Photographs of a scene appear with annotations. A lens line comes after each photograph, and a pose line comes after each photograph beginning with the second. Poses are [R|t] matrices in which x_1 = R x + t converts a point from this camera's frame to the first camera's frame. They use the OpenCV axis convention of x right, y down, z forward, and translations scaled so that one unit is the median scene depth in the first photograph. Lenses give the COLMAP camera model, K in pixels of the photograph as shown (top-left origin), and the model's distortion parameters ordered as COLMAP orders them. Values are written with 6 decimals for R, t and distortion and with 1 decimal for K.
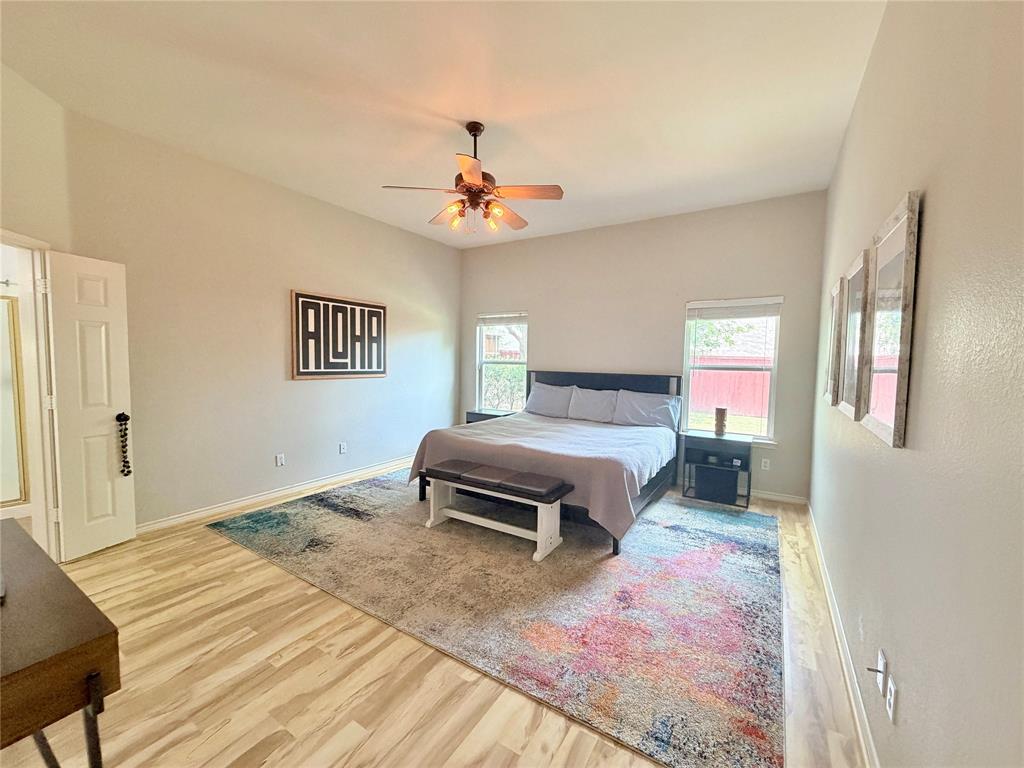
lens RADIAL K [[407.8, 0, 513.1], [0, 407.8, 380.9], [0, 0, 1]] dist [0.002507, -0.000582]
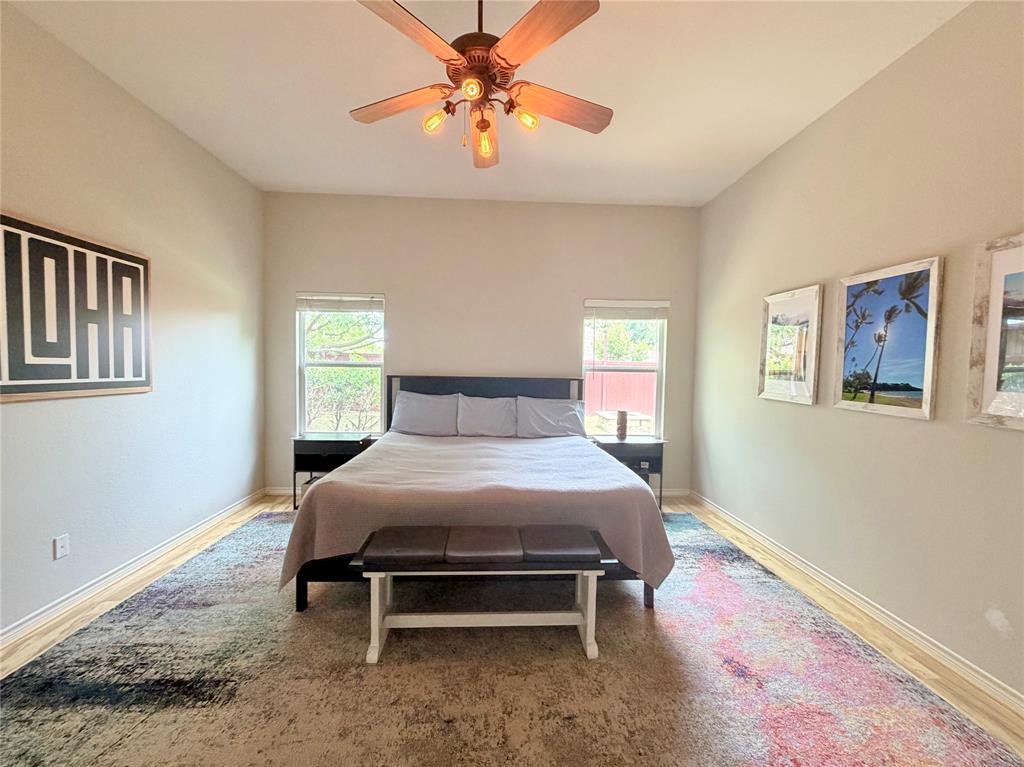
lens RADIAL K [[425.1, 0, 511.5], [0, 425.1, 382.0], [0, 0, 1]] dist [-0.000241, 0.000318]
pose [[0.819059, -0.025251, 0.573154, -0.302004], [0.027035, 0.999620, 0.005405, -0.015917], [-0.573072, 0.011068, 0.819430, 0.334929]]
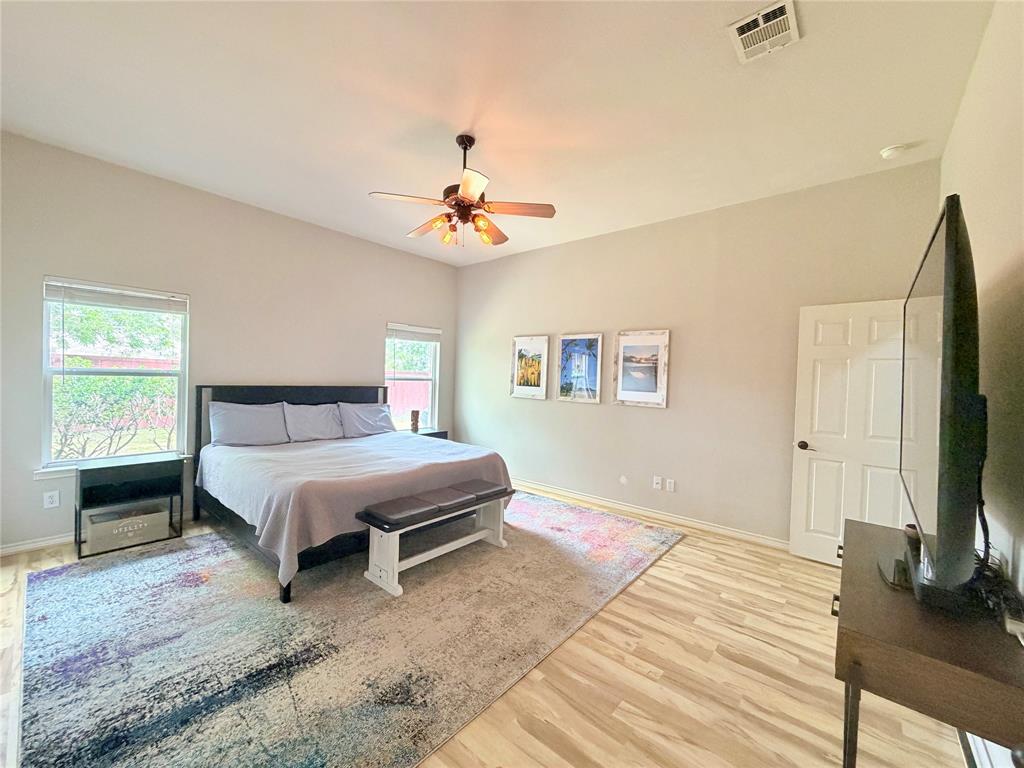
lens RADIAL K [[407.8, 0, 507.0], [0, 407.8, 382.4], [0, 0, 1]] dist [0.002507, -0.000582]
pose [[0.150406, -0.025360, 0.988299, -0.748398], [0.025683, 0.999434, 0.021737, -0.043441], [-0.988291, 0.022113, 0.150972, 0.543903]]
